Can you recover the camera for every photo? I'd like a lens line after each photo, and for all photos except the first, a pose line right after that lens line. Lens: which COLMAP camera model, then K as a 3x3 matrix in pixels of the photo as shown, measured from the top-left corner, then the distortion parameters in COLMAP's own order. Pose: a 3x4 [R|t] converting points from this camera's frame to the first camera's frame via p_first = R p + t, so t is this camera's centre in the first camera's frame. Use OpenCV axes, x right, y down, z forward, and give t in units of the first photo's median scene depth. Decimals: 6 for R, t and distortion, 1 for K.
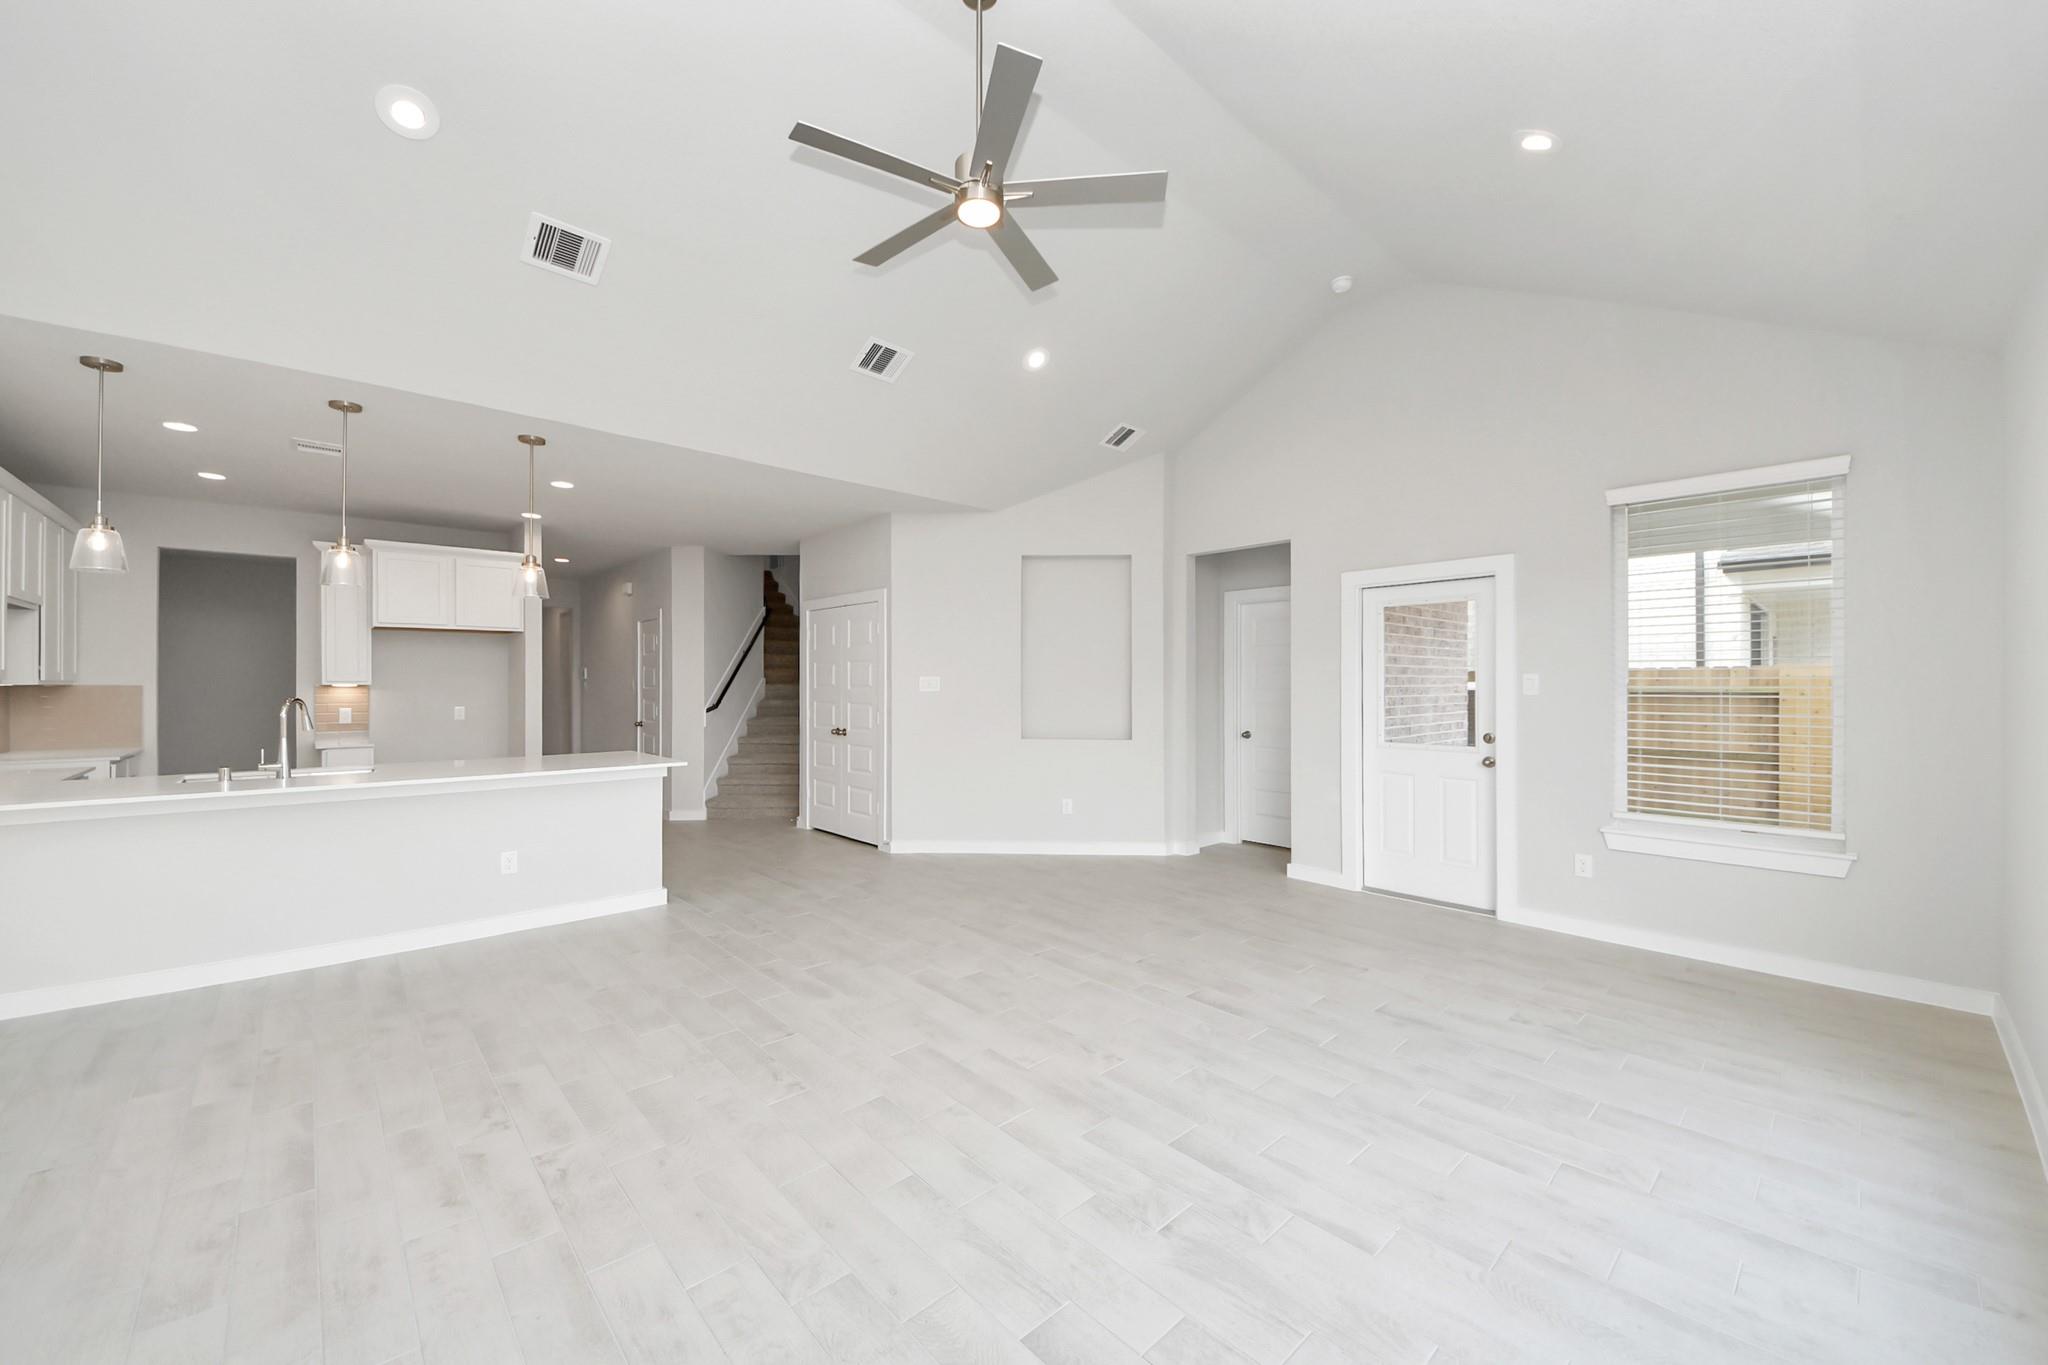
lens RADIAL K [[766.5, 0, 1011.6], [0, 766.5, 681.7], [0, 0, 1]] dist [0.028993, -0.021425]
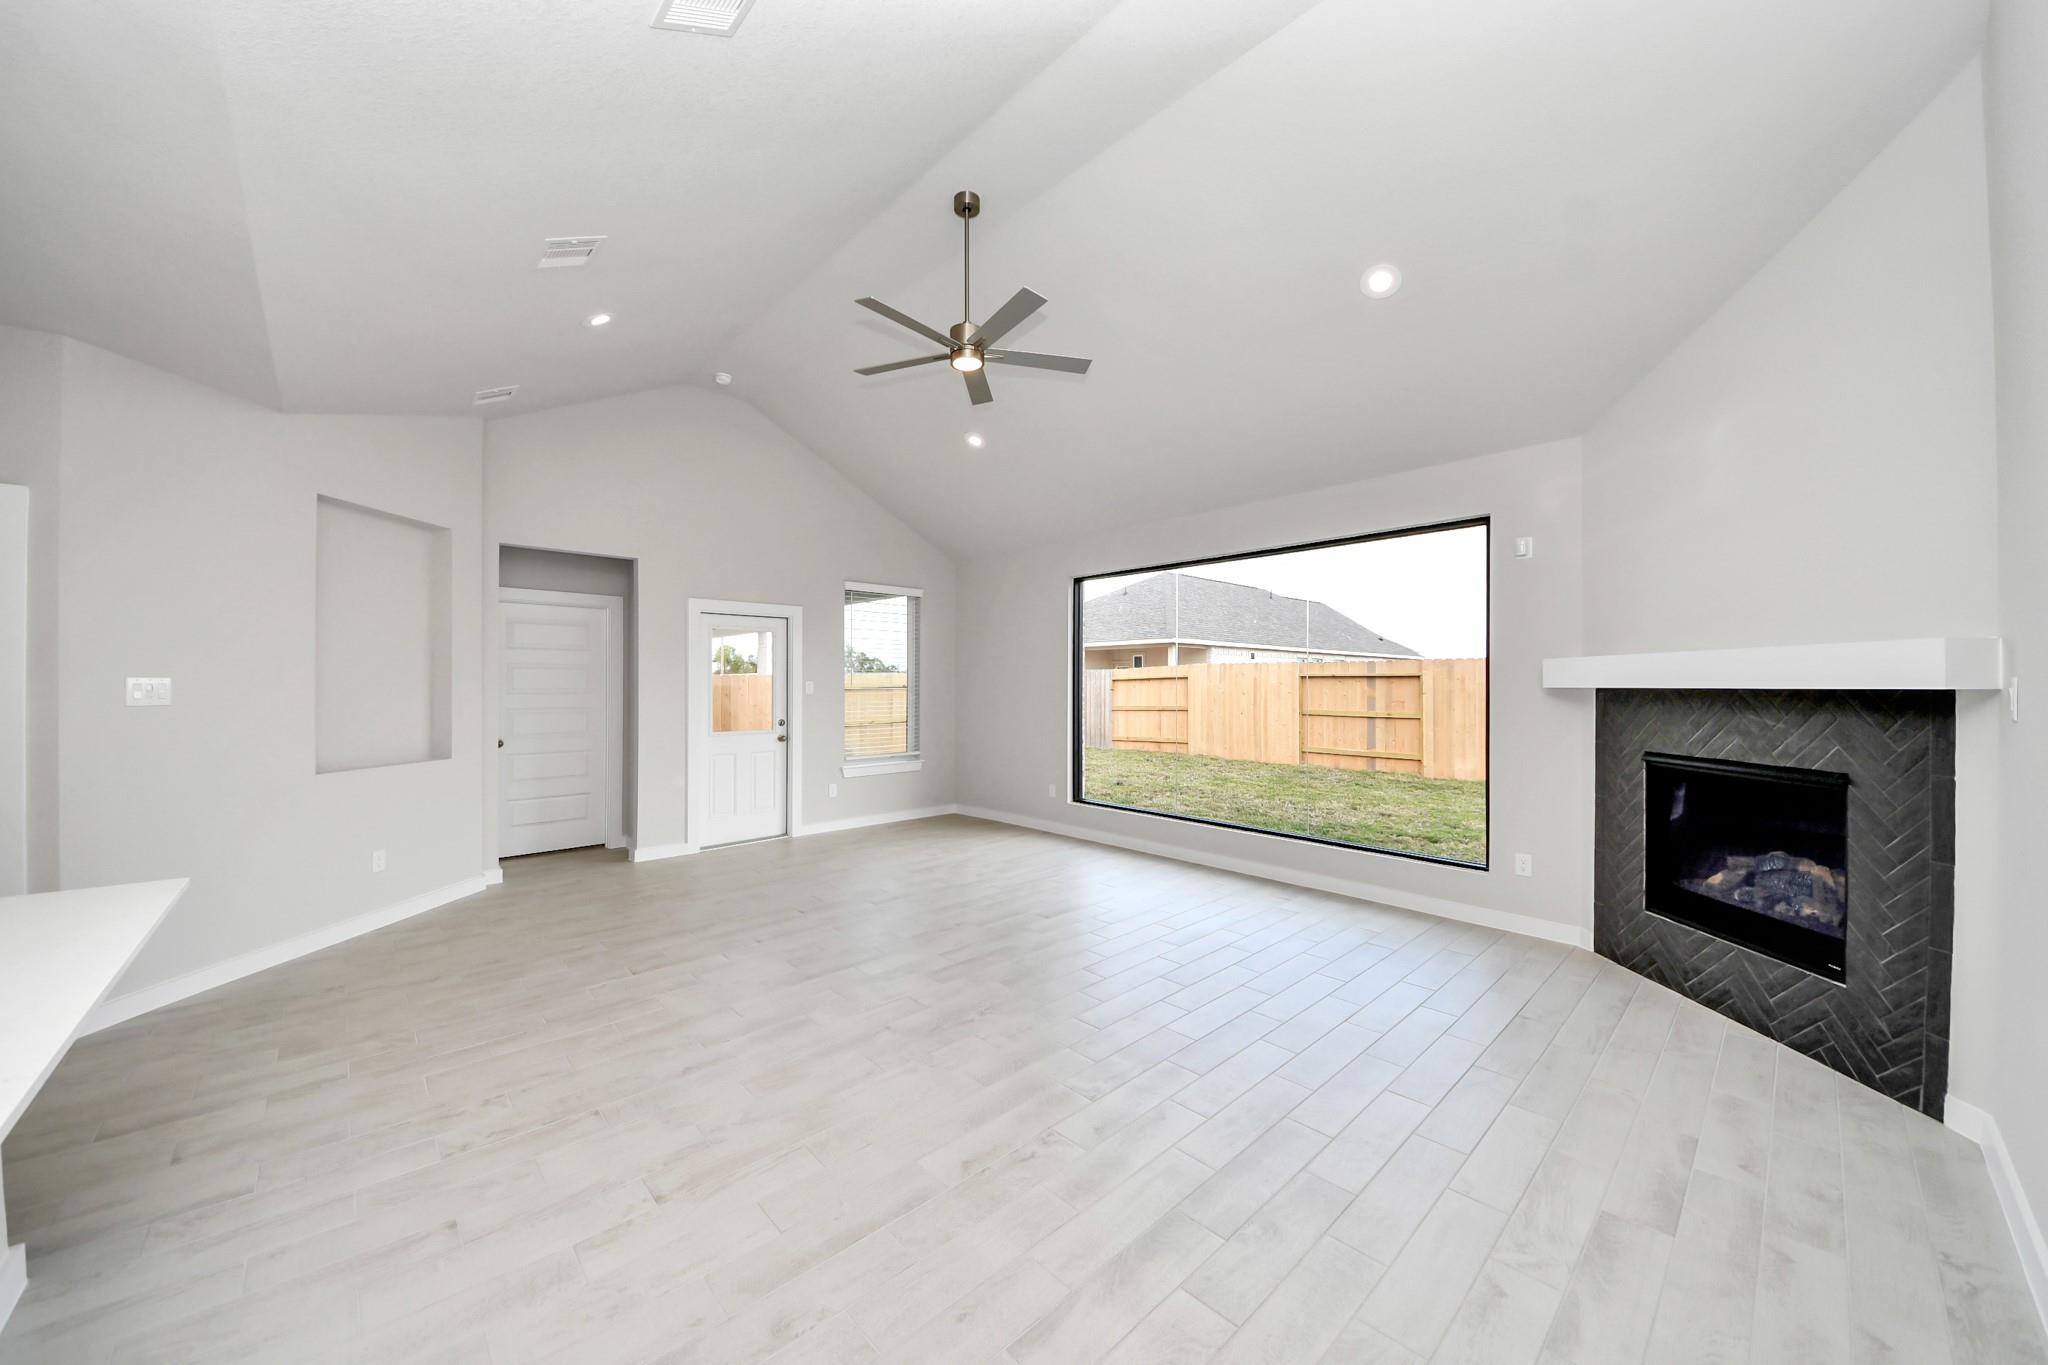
lens RADIAL K [[725.8, 0, 1020.7], [0, 725.8, 681.8], [0, 0, 1]] dist [0.044754, -0.029260]
pose [[-0.015745, 0.003968, 0.999868, -0.990956], [0.001349, 0.999991, -0.003948, -0.002845], [-0.999875, 0.001287, -0.015751, 0.649060]]
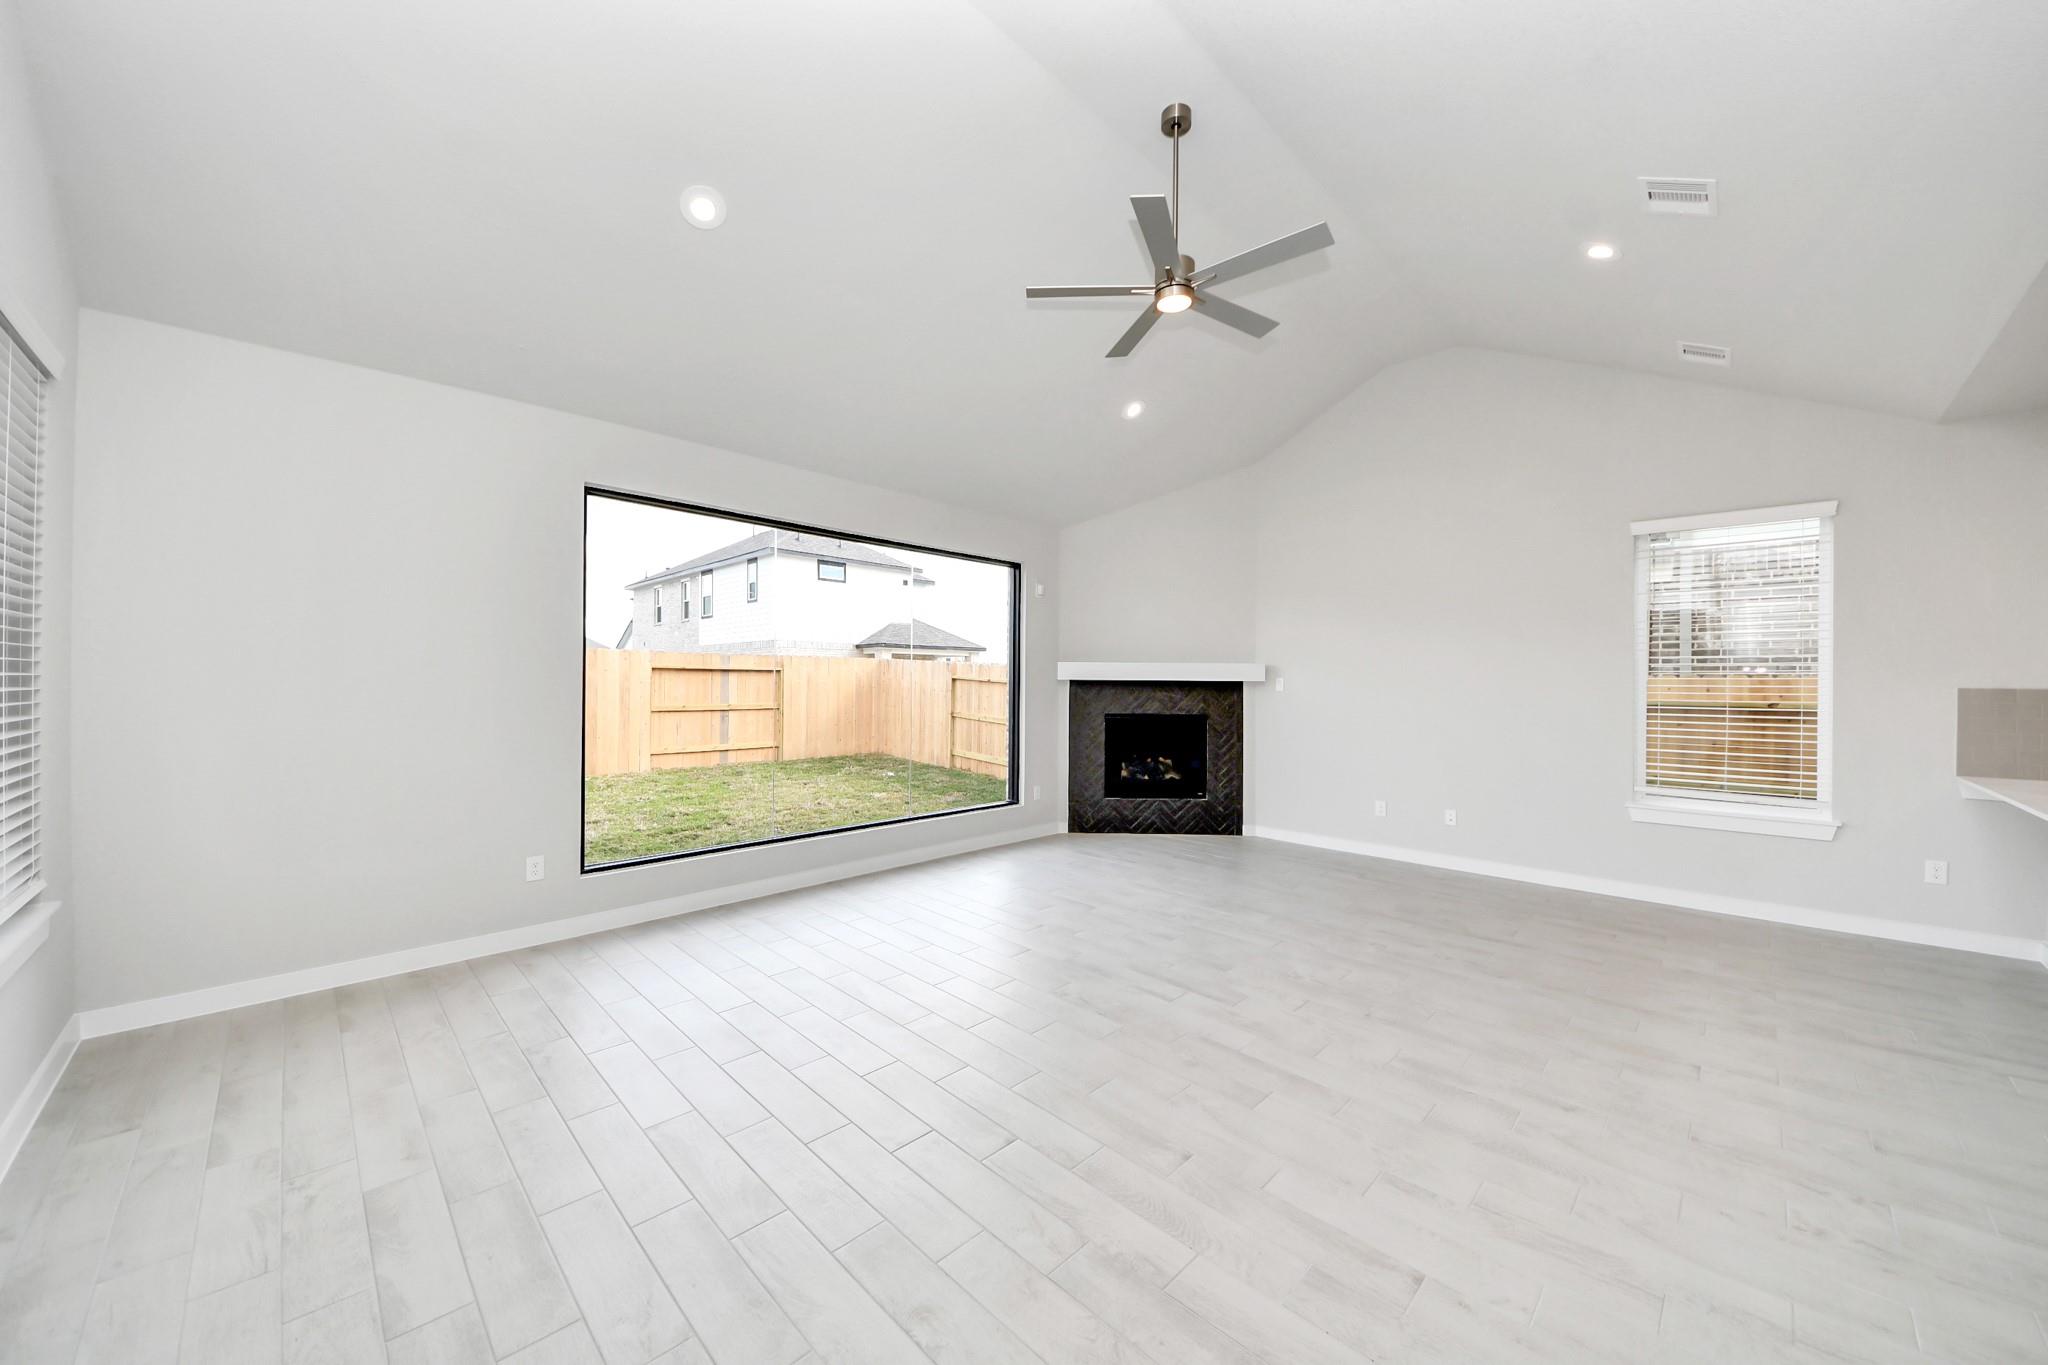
lens RADIAL K [[725.8, 0, 1020.7], [0, 725.8, 681.8], [0, 0, 1]] dist [0.044754, -0.029260]
pose [[-0.998315, -0.007245, -0.057568, 0.188516], [-0.007348, 0.999972, 0.001578, 0.005442], [0.057555, 0.001998, -0.998340, 1.529147]]
